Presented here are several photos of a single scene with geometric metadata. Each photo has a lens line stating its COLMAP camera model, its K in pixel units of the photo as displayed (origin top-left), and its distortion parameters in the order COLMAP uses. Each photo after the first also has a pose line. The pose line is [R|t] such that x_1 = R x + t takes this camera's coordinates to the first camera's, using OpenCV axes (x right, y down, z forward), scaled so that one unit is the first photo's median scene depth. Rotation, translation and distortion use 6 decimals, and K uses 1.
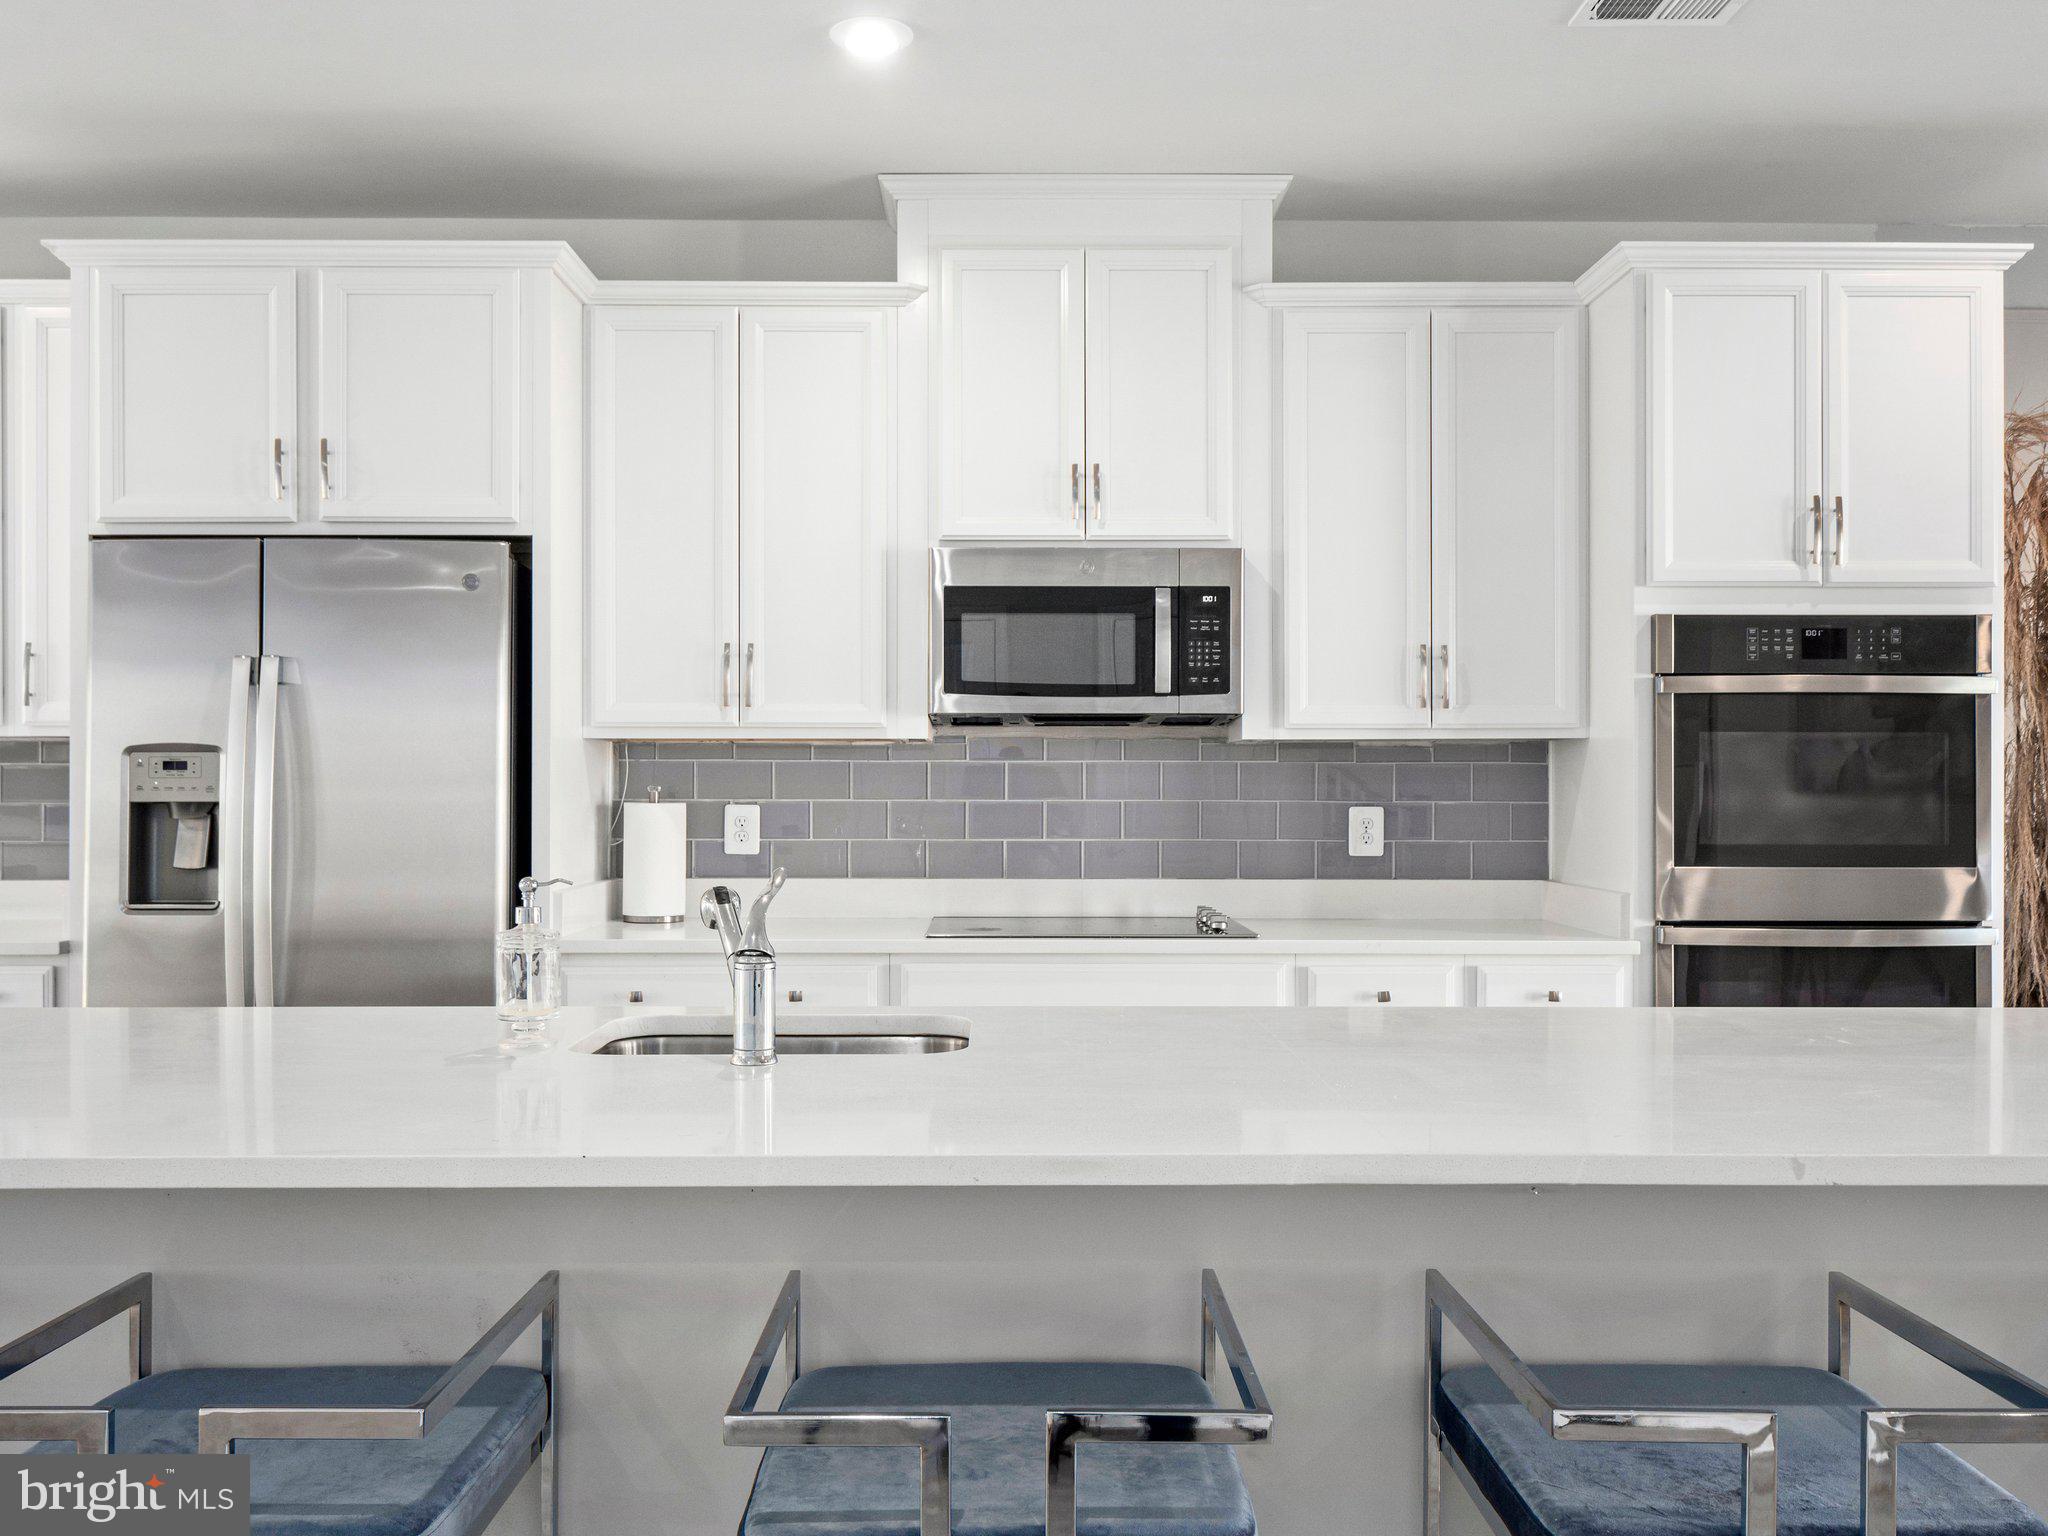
lens RADIAL K [[1757.8, 0, 1024.0], [0, 1757.8, 768.0], [0, 0, 1]] dist [0.008125, 0.007599]
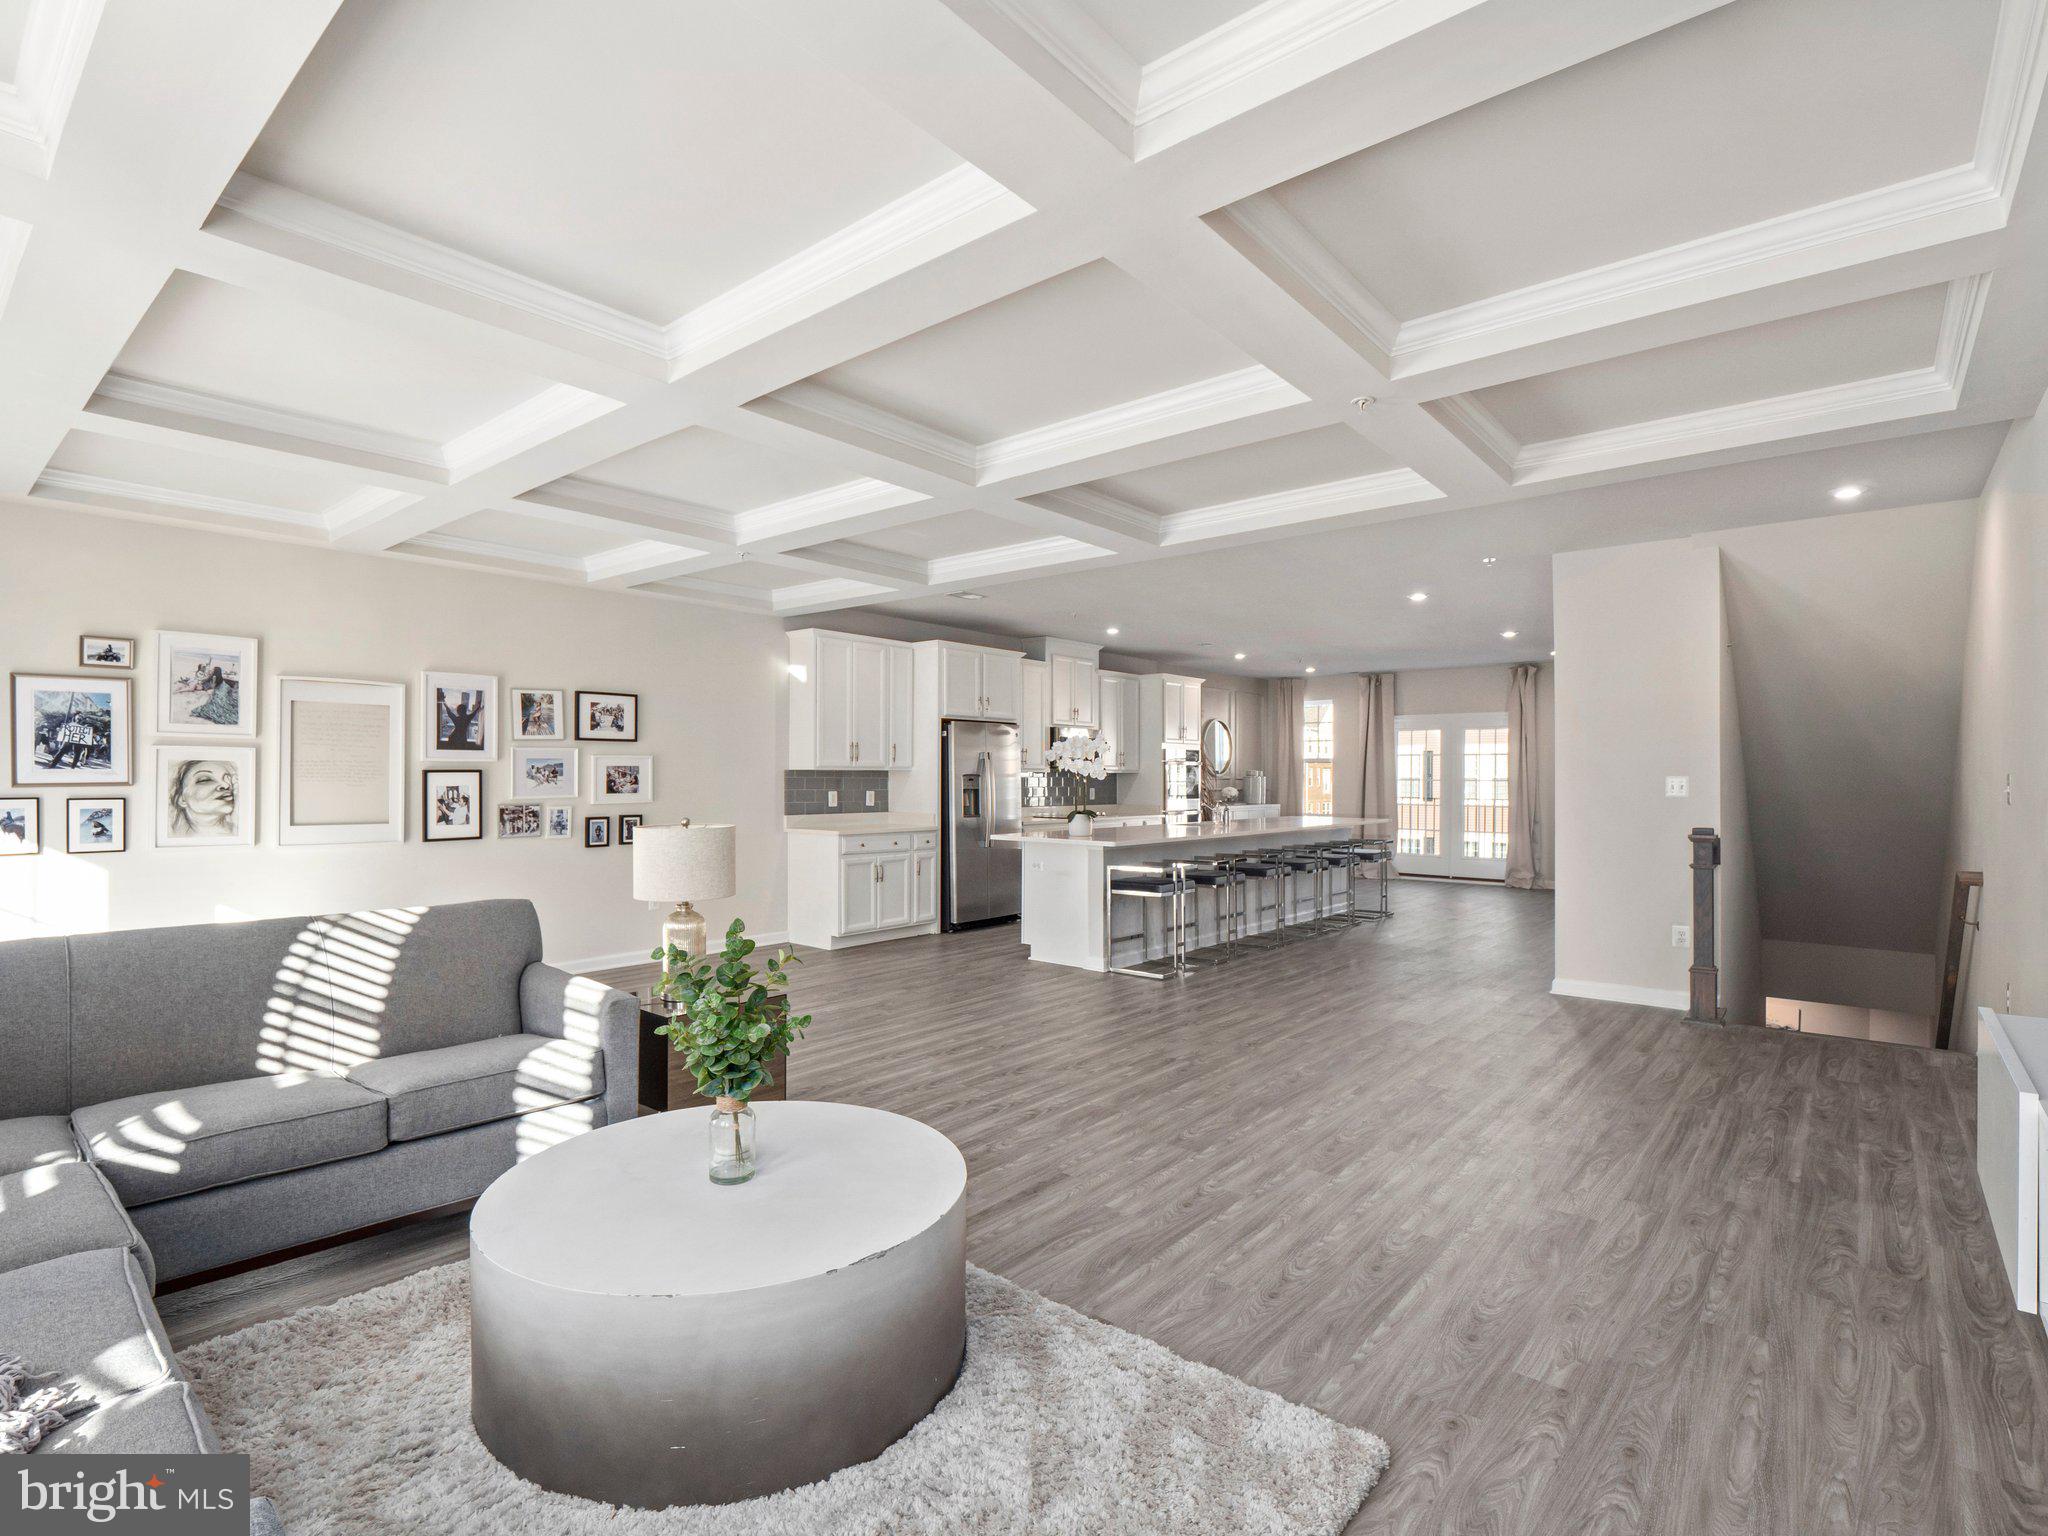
lens RADIAL K [[1008.0, 0, 1024.0], [0, 1008.0, 768.0], [0, 0, 1]] dist [-0.004358, -0.006793]
pose [[0.642082, 0.006968, 0.766604, -1.929577], [-0.000695, 0.999964, -0.008507, -0.007476], [-0.766636, 0.004930, 0.642064, -0.473285]]
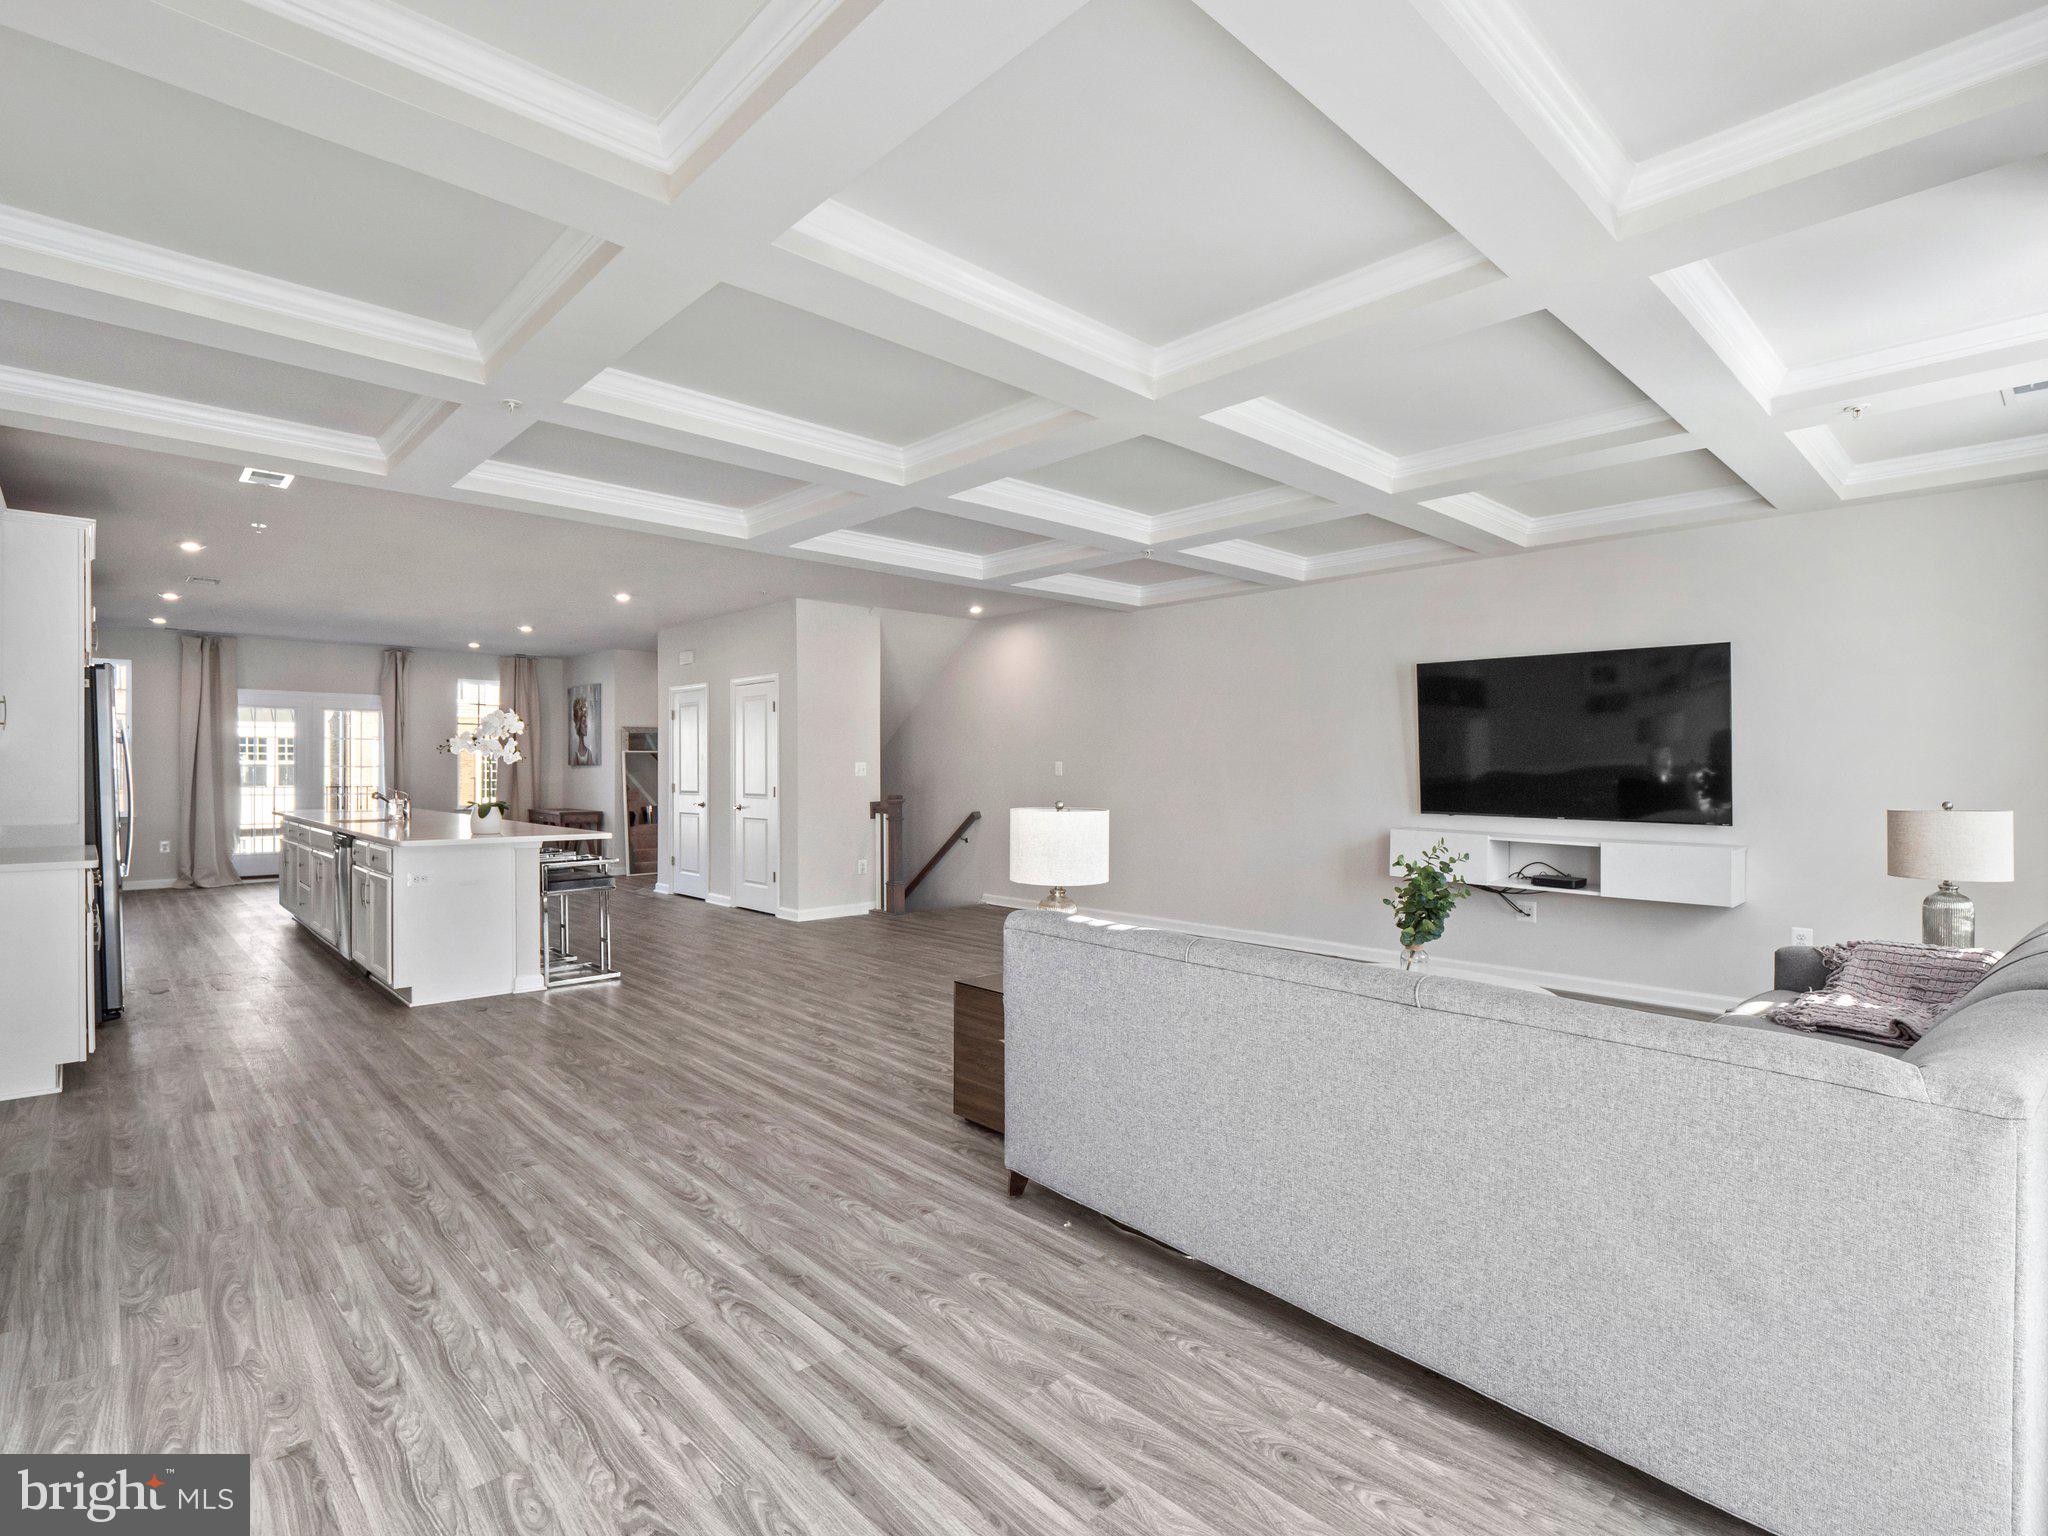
lens RADIAL K [[1008.0, 0, 1024.0], [0, 1008.0, 768.0], [0, 0, 1]] dist [-0.004358, -0.006793]
pose [[-0.692452, -0.003741, 0.721454, -2.047988], [-0.003193, 0.999993, 0.002120, -0.002065], [-0.721457, -0.000835, -0.692459, 0.920188]]
